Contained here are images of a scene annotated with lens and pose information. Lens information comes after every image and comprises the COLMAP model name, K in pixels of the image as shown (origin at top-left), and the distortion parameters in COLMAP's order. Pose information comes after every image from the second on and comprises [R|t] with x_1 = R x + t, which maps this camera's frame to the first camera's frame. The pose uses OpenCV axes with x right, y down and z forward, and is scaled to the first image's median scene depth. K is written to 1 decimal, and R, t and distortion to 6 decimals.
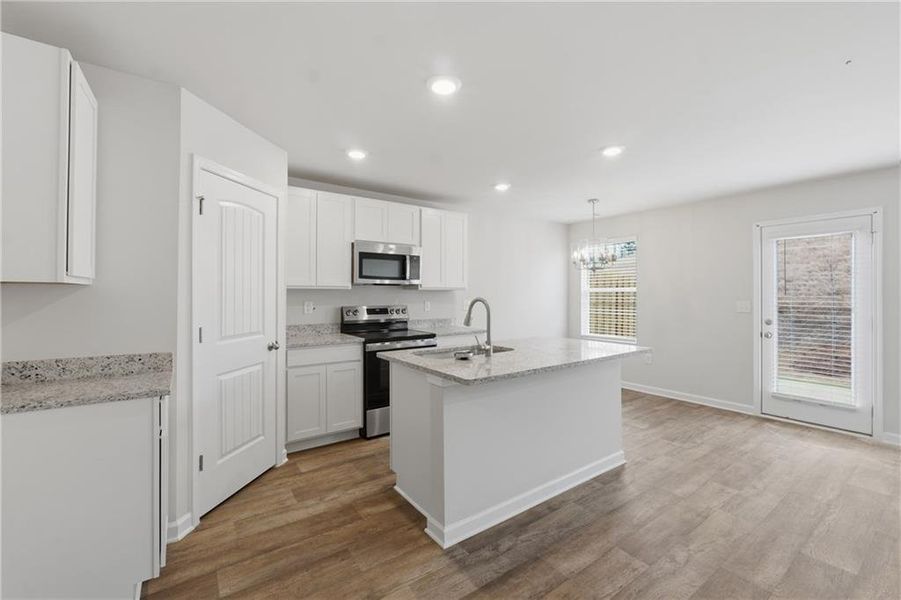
lens RADIAL K [[378.0, 0, 447.9], [0, 378.0, 292.7], [0, 0, 1]] dist [-0.010288, 0.000509]
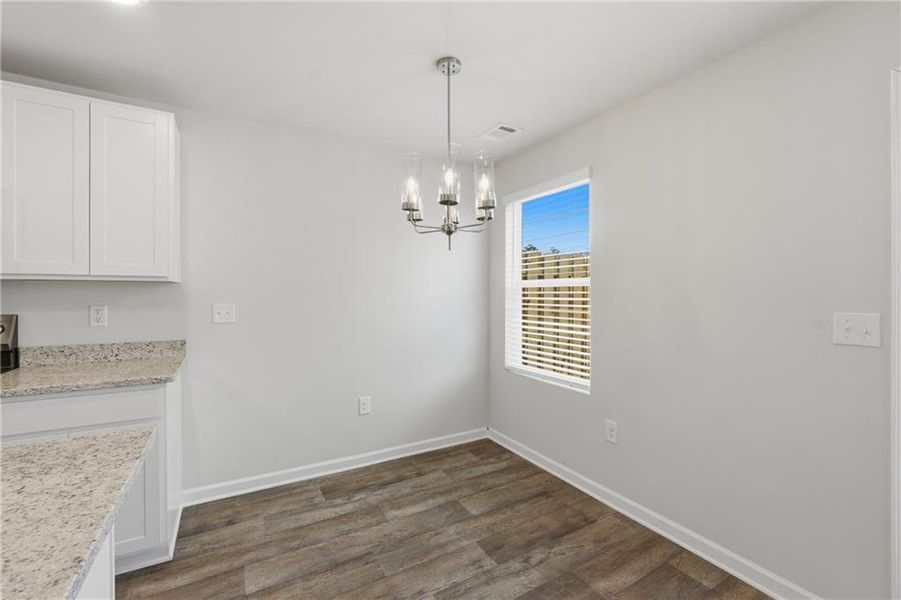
lens RADIAL K [[380.6, 0, 448.4], [0, 380.6, 293.1], [0, 0, 1]] dist [-0.000488, 0.000058]
pose [[0.995604, 0.003038, -0.093617, 0.479955], [-0.002667, 0.999988, 0.004086, 0.005257], [0.093628, -0.003819, 0.995600, 0.662390]]
